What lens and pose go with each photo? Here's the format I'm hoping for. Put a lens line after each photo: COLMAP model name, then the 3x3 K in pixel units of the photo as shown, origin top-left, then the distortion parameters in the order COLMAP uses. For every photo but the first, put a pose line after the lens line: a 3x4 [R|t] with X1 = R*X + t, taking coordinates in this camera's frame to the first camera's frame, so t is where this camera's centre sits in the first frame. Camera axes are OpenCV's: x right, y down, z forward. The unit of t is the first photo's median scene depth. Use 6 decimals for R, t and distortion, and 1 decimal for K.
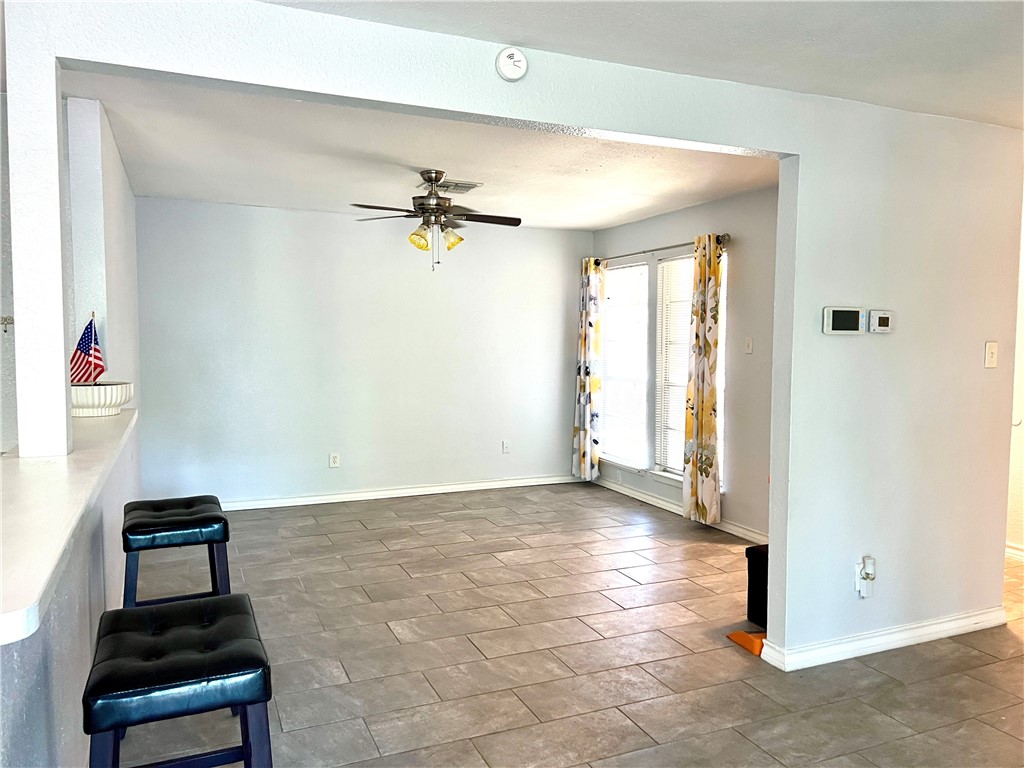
lens RADIAL K [[775.3, 0, 514.5], [0, 775.3, 382.8], [0, 0, 1]] dist [-0.000620, -0.000630]
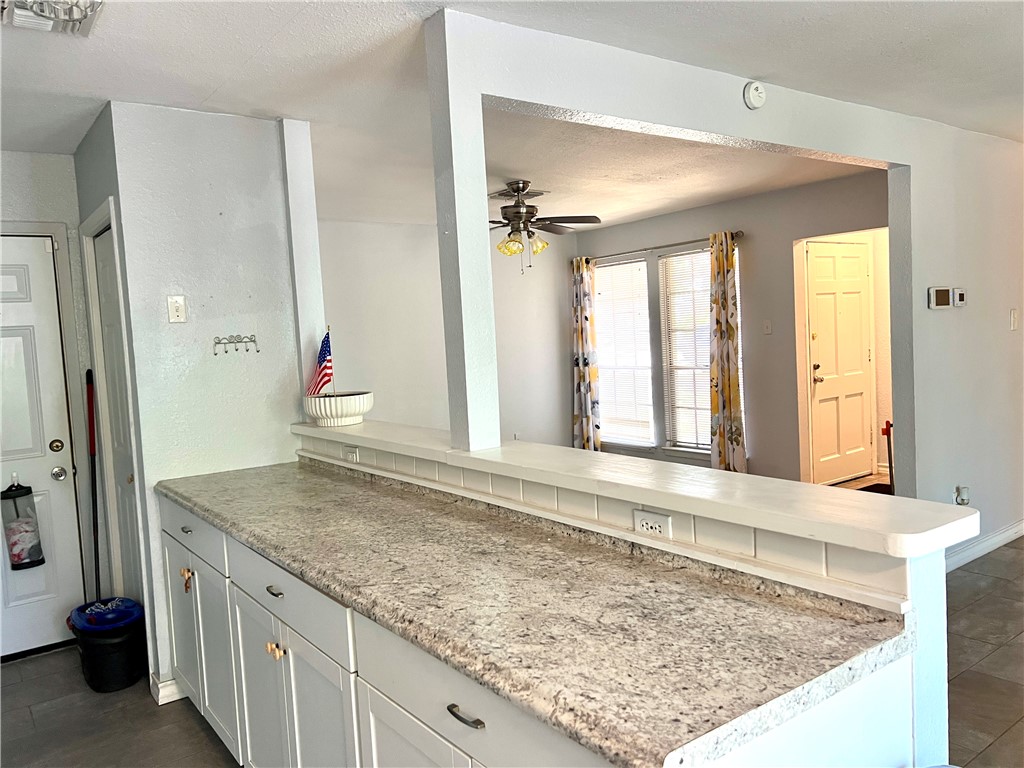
lens RADIAL K [[775.3, 0, 511.3], [0, 775.3, 383.7], [0, 0, 1]] dist [-0.000620, -0.000630]
pose [[0.974115, -0.074823, 0.213309, -0.302128], [0.074658, 0.997170, 0.008839, -0.002931], [-0.213367, 0.007315, 0.976945, -0.038705]]
